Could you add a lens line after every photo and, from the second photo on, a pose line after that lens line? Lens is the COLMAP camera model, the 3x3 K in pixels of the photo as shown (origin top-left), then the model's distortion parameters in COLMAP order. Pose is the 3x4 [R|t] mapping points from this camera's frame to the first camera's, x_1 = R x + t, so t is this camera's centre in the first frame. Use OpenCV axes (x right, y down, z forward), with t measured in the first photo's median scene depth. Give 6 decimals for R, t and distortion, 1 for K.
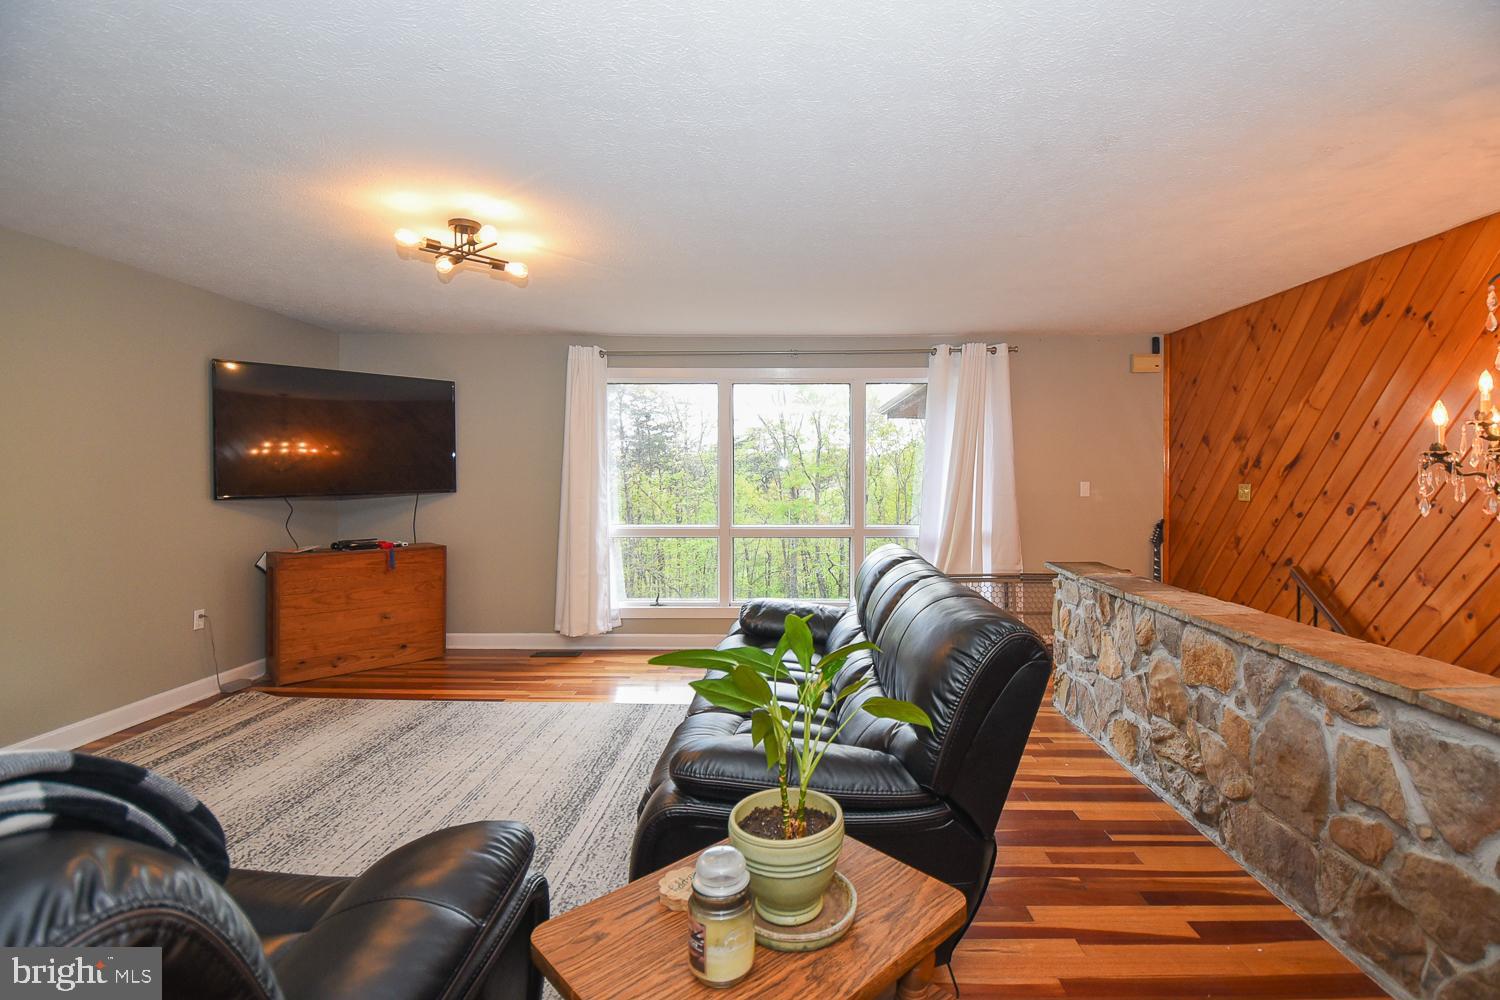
lens RADIAL K [[682.7, 0, 758.9], [0, 682.7, 472.8], [0, 0, 1]] dist [-0.023224, -0.001346]
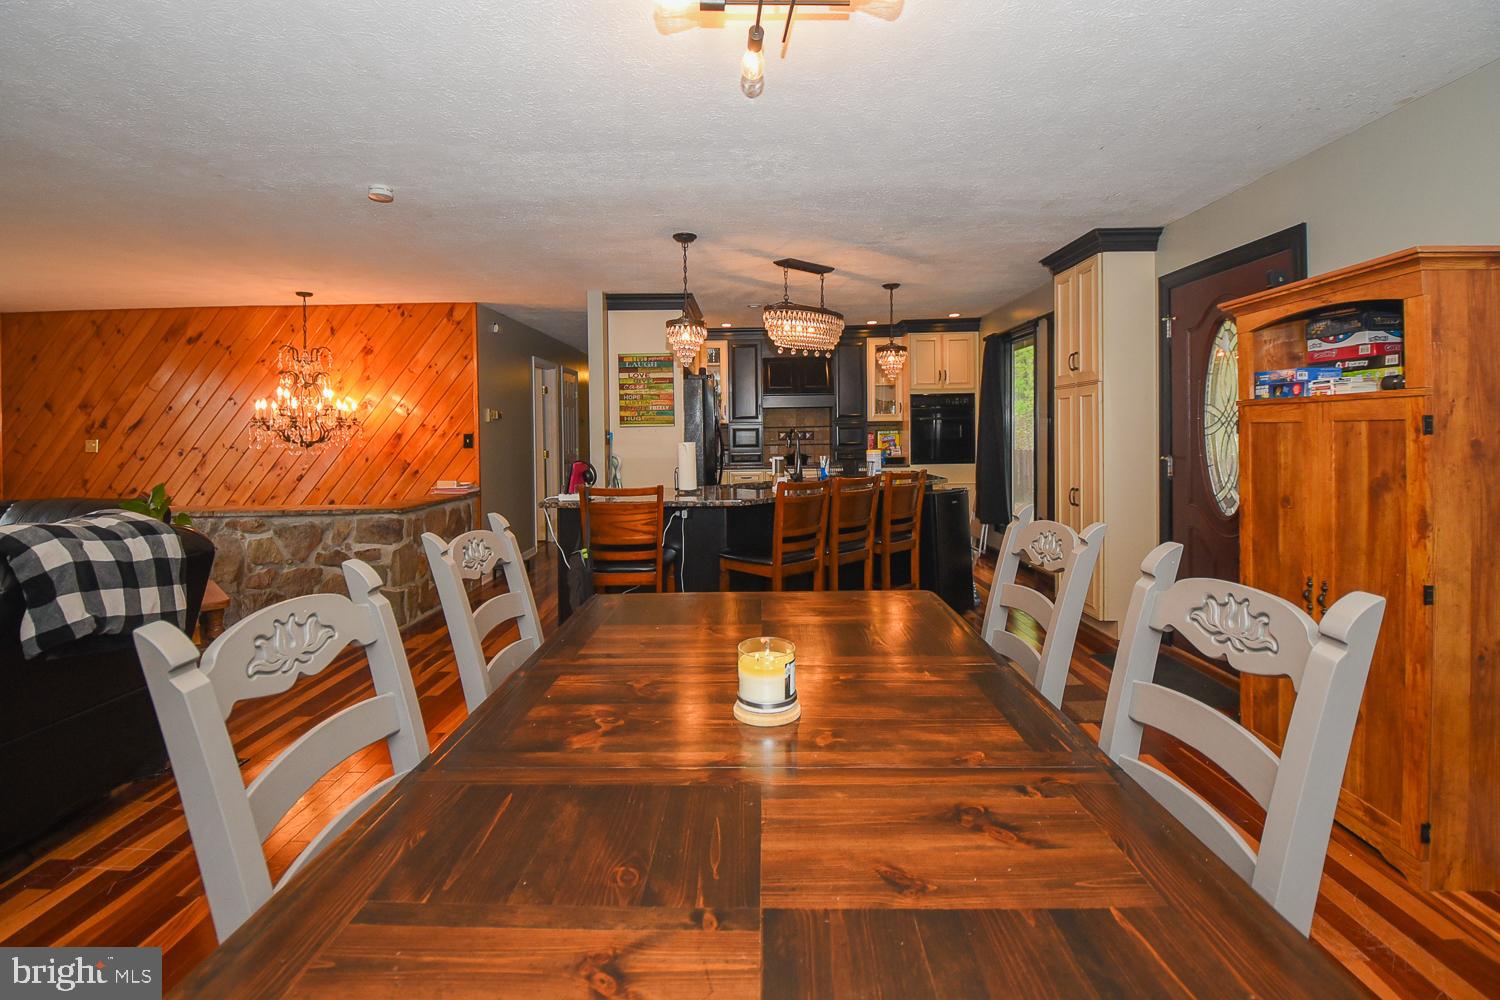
lens RADIAL K [[661.5, 0, 773.0], [0, 661.5, 442.0], [0, 0, 1]] dist [-0.015812, -0.007164]
pose [[-0.054731, -0.017441, 0.998349, -0.648577], [0.007941, 0.999808, 0.017902, 0.008410], [-0.998470, 0.008908, -0.054582, -0.307367]]
